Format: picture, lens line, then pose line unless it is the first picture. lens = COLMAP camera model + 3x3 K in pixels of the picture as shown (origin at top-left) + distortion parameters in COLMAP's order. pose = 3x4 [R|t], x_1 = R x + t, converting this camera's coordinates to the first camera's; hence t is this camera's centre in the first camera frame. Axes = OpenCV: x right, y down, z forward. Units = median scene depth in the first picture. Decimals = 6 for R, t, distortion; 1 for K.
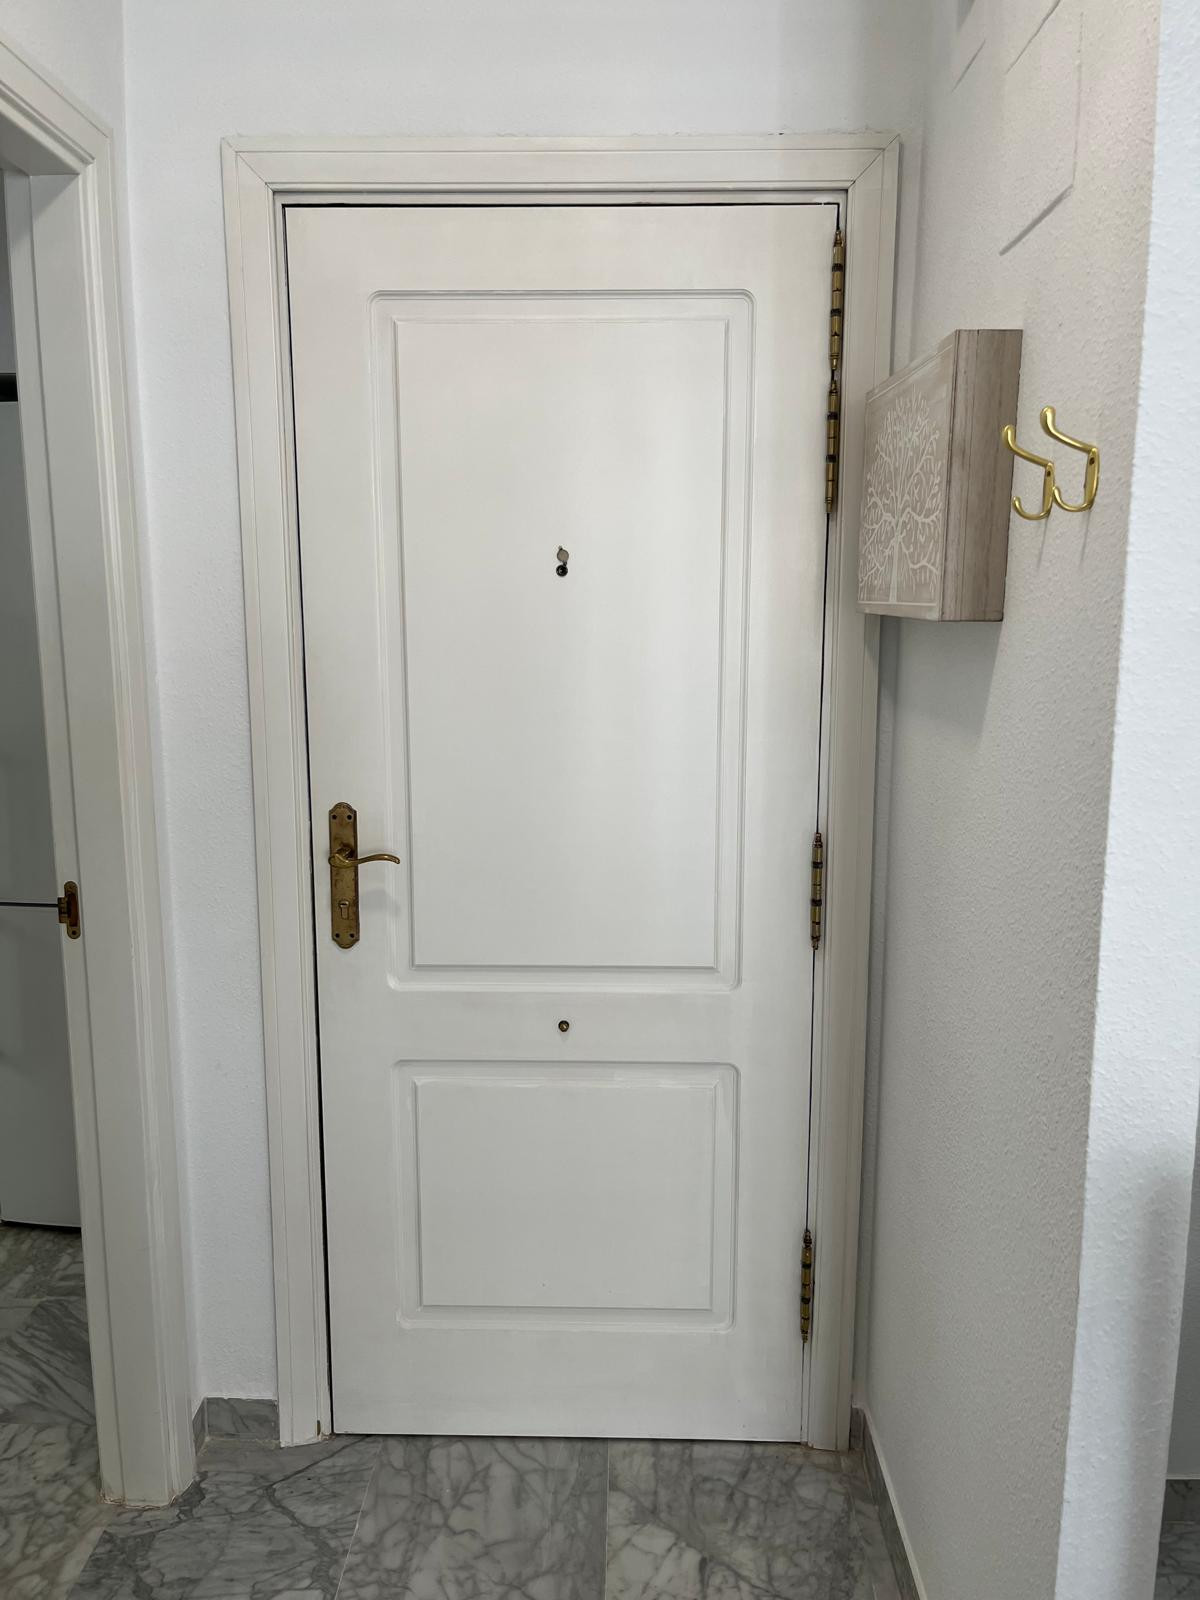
lens RADIAL K [[1208.4, 0, 617.3], [0, 1208.4, 788.1], [0, 0, 1]] dist [0.080645, -0.122382]
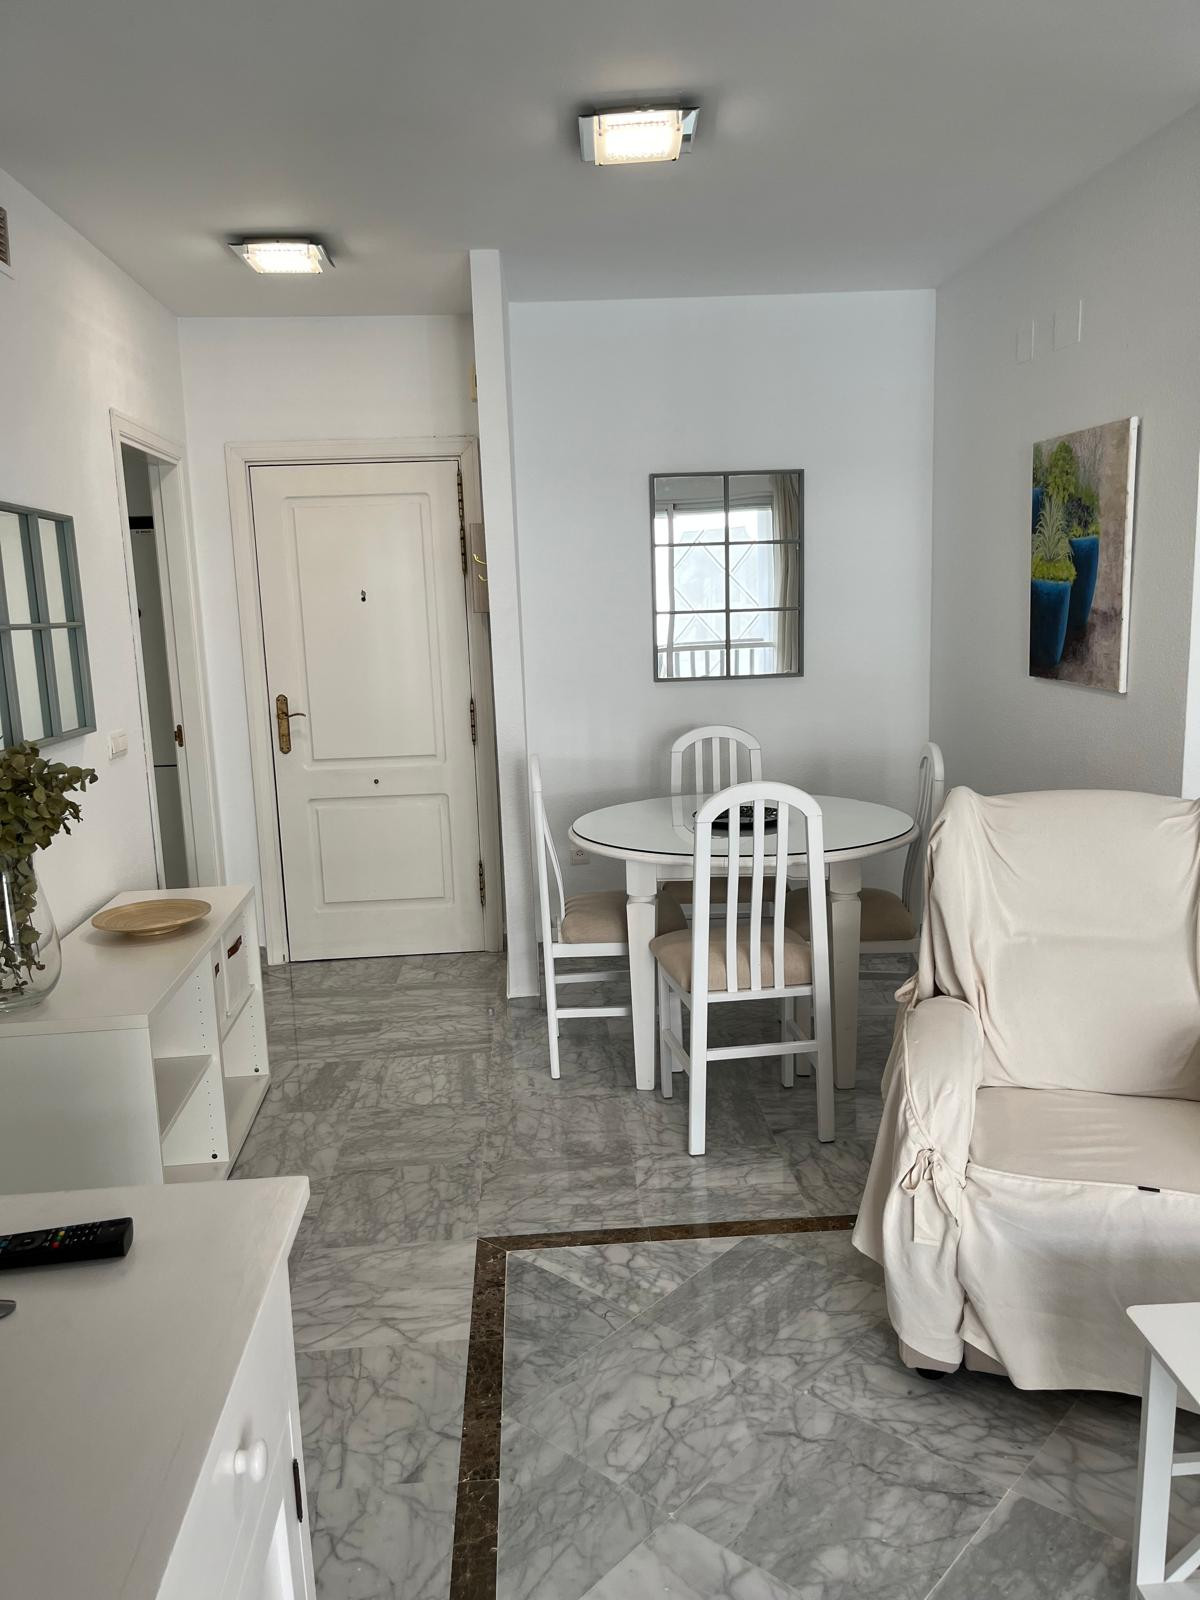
lens RADIAL K [[1202.3, 0, 611.2], [0, 1202.3, 801.3], [0, 0, 1]] dist [0.059790, -0.080383]
pose [[0.996372, -0.048209, 0.070131, 0.266234], [0.047853, 0.998832, 0.006740, 0.246943], [-0.070374, -0.003360, 0.997515, -1.533017]]
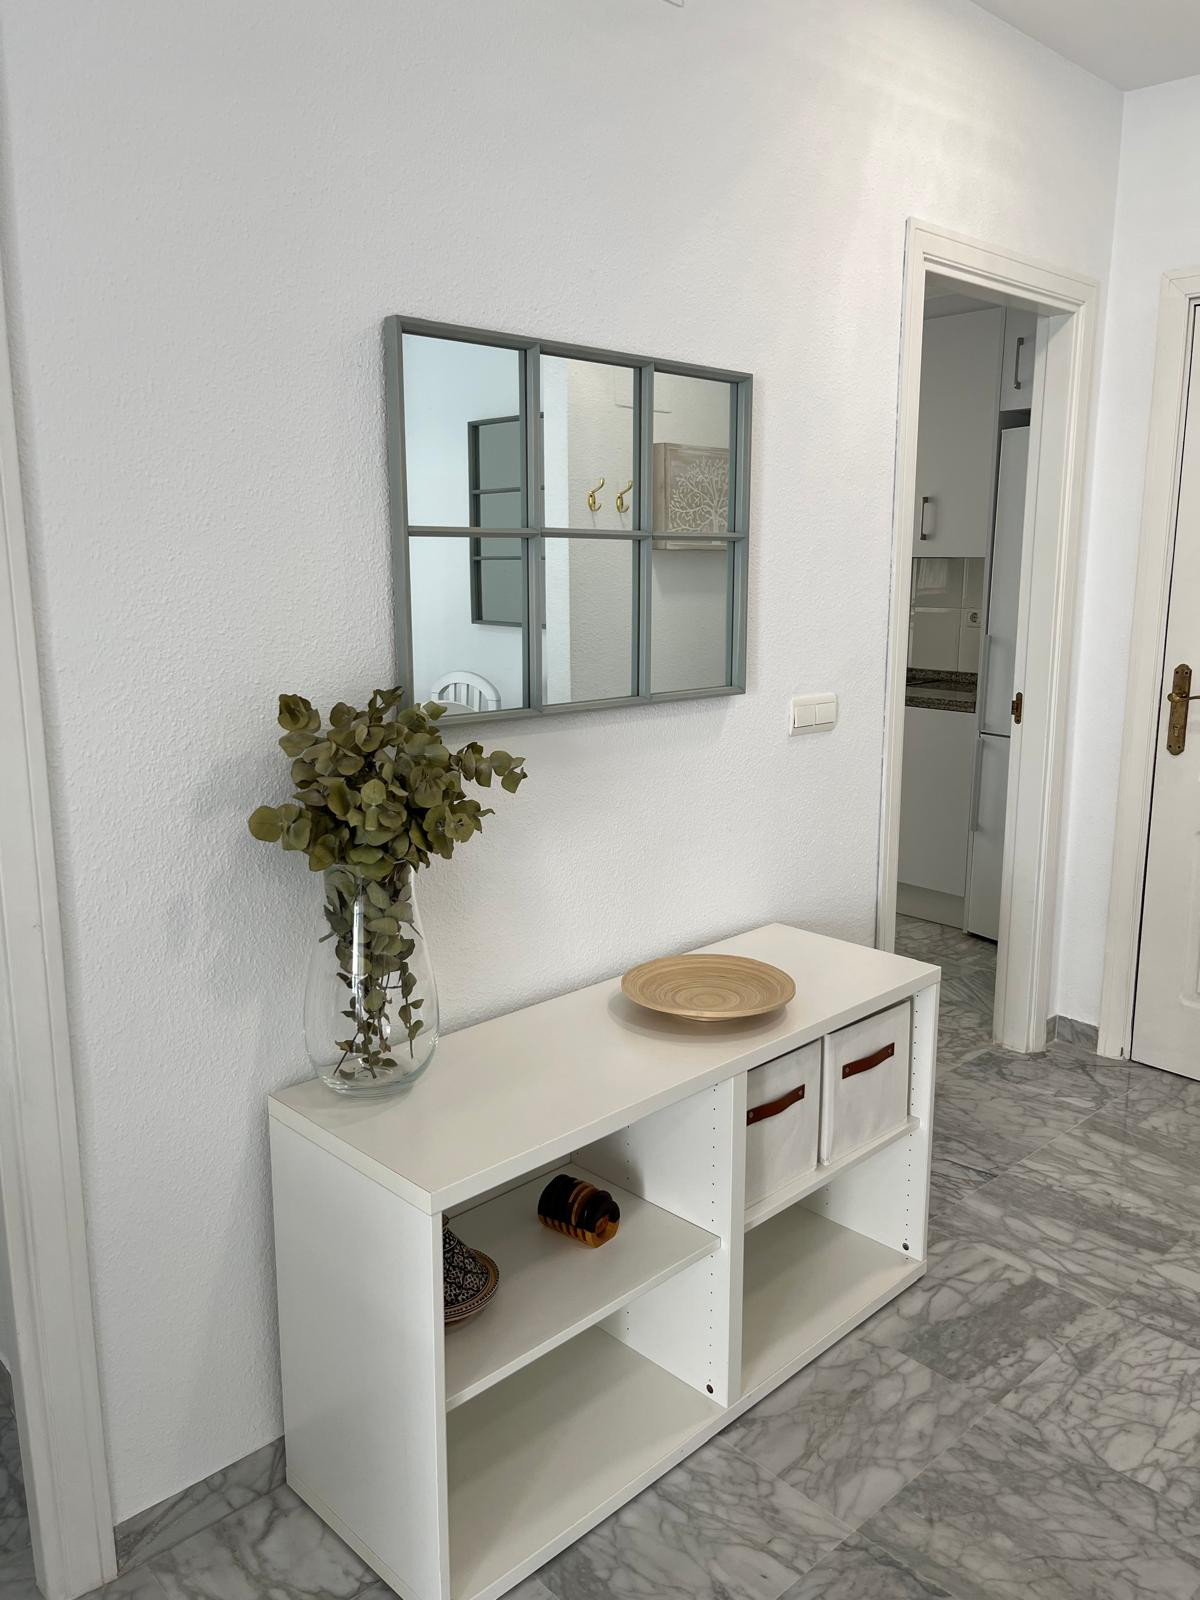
lens RADIAL K [[1208.4, 0, 617.3], [0, 1208.4, 788.1], [0, 0, 1]] dist [0.080645, -0.122382]
pose [[0.690060, 0.135603, -0.710935, 0.433428], [-0.116650, 0.990287, 0.075661, 0.139866], [0.714289, 0.030720, 0.699176, -0.678099]]
